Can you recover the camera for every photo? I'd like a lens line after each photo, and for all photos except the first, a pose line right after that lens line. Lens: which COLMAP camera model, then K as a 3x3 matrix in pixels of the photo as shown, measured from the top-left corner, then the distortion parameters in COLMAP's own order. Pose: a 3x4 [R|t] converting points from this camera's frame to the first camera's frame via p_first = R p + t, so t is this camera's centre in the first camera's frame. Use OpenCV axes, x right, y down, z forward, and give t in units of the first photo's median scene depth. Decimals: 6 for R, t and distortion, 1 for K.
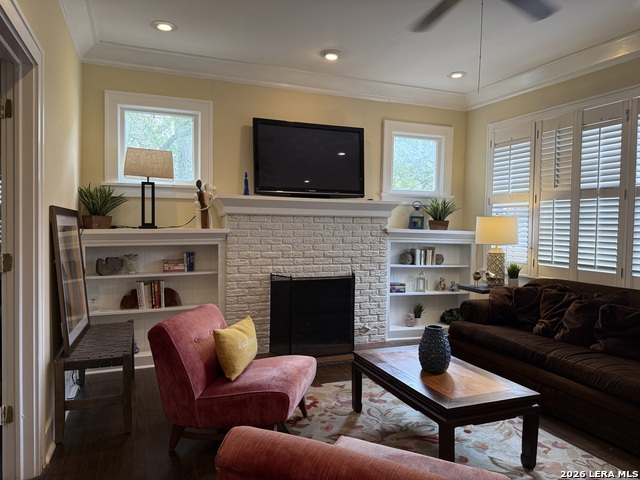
lens RADIAL K [[451.6, 0, 319.8], [0, 451.6, 239.8], [0, 0, 1]] dist [0.069494, -0.067667]
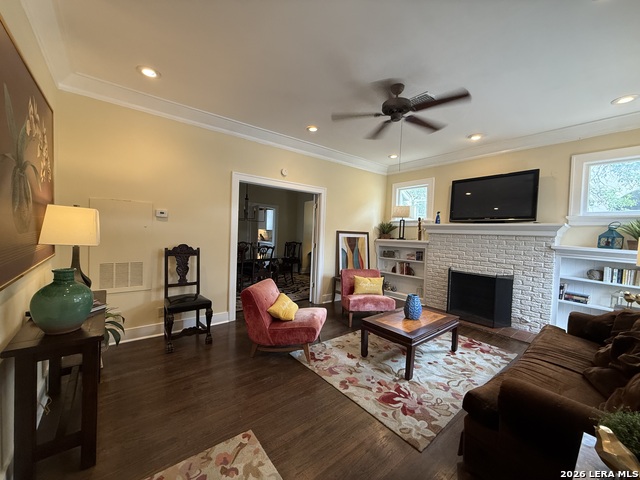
lens RADIAL K [[256.8, 0, 313.3], [0, 256.8, 239.0], [0, 0, 1]] dist [0.005494, -0.001756]
pose [[0.268425, 0.023273, -0.963019, 0.718381], [-0.058944, 0.998232, 0.007695, -0.010779], [0.961495, 0.054699, 0.269323, 0.201127]]
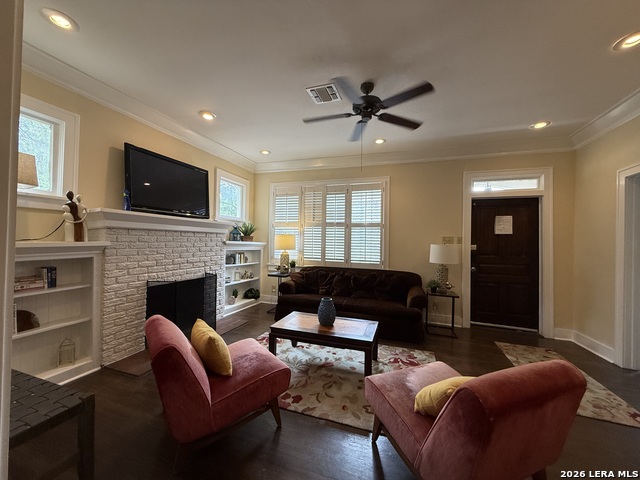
lens RADIAL K [[256.8, 0, 318.8], [0, 256.8, 237.7], [0, 0, 1]] dist [0.005494, -0.001756]
pose [[0.658043, 0.007820, 0.752940, -0.315202], [0.016402, 0.999560, -0.024717, -0.010666], [-0.752802, 0.028614, 0.657625, 0.233846]]
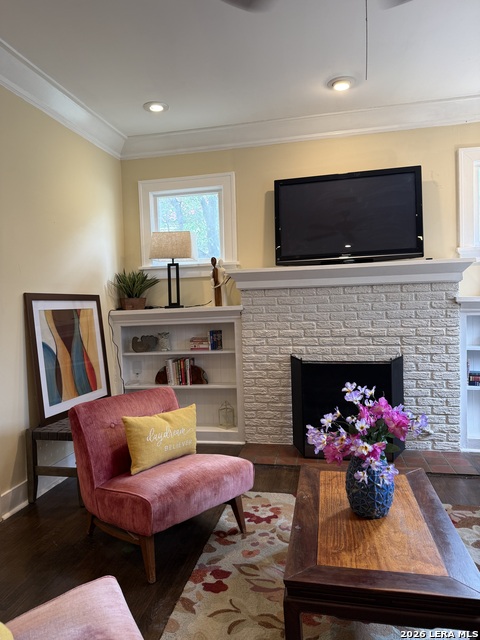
lens RADIAL K [[451.6, 0, 229.8], [0, 451.6, 318.0], [0, 0, 1]] dist [0.069494, -0.067667]
pose [[0.822462, -0.015759, -0.568602, 0.293262], [0.023478, 0.999705, 0.006253, -0.004993], [0.568335, -0.018493, 0.822589, 0.210814]]
